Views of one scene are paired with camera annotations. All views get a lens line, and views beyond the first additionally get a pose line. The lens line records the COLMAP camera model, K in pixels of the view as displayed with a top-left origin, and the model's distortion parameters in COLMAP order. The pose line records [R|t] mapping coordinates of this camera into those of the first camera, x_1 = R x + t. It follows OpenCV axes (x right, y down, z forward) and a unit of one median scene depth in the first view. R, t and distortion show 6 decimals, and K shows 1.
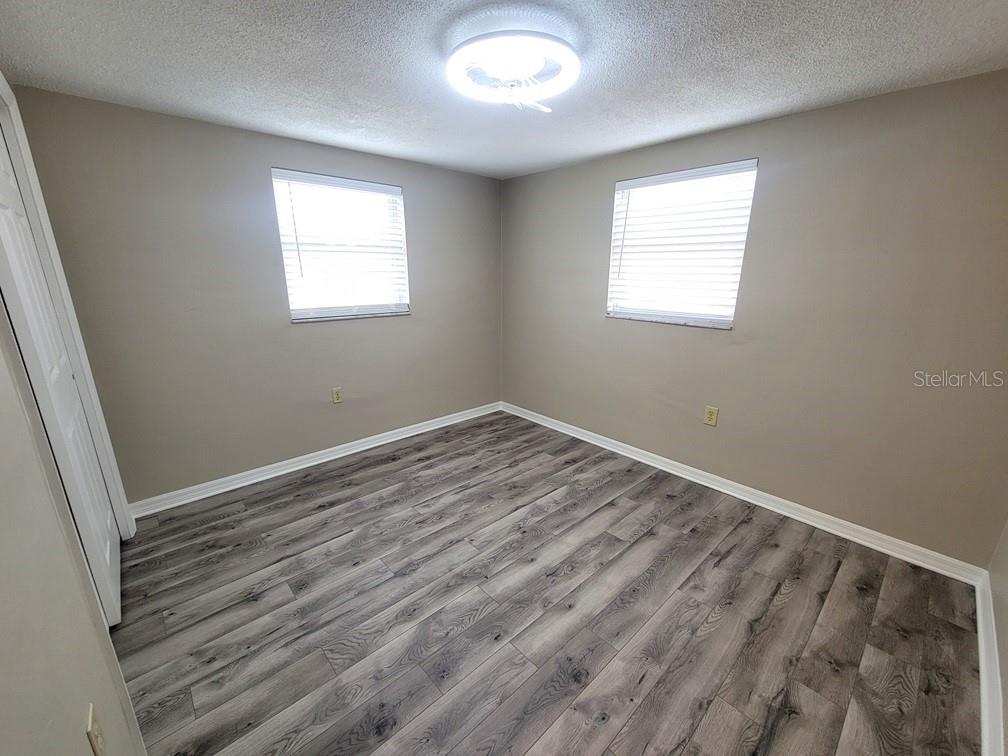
lens RADIAL K [[411.3, 0, 500.9], [0, 411.3, 384.2], [0, 0, 1]] dist [0.001650, -0.001634]
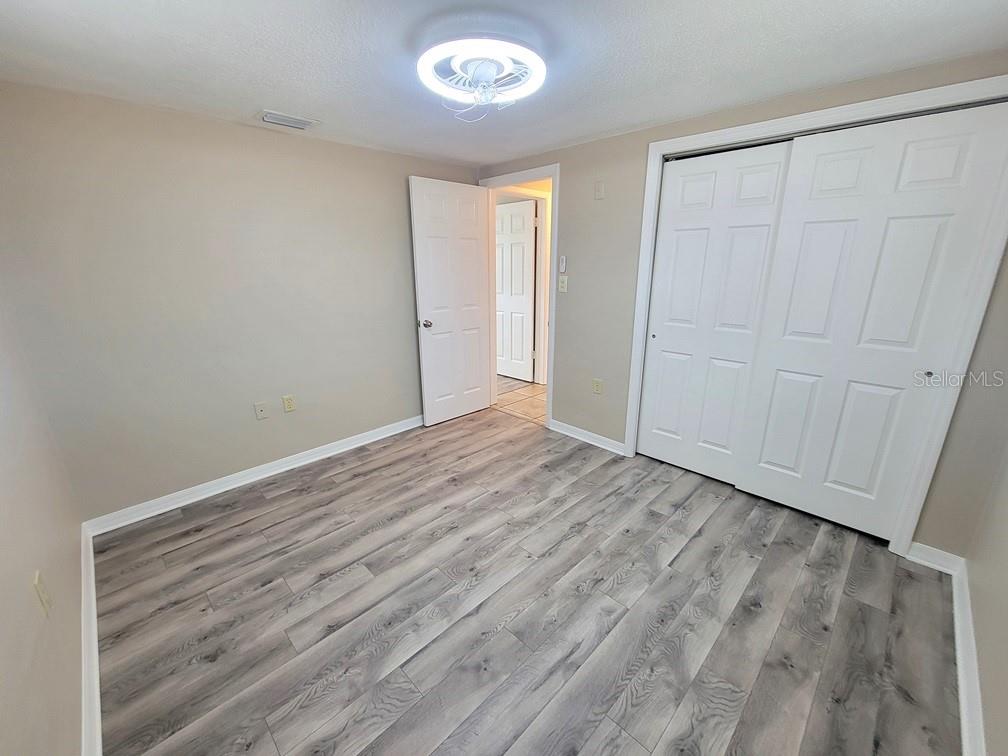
lens RADIAL K [[411.3, 0, 500.9], [0, 411.3, 384.2], [0, 0, 1]] dist [0.001650, -0.001634]
pose [[-0.999162, 0.013485, -0.038645, 0.024995], [-0.009260, 0.845222, 0.534335, -0.467709], [0.039869, 0.534245, -0.844389, 1.639050]]
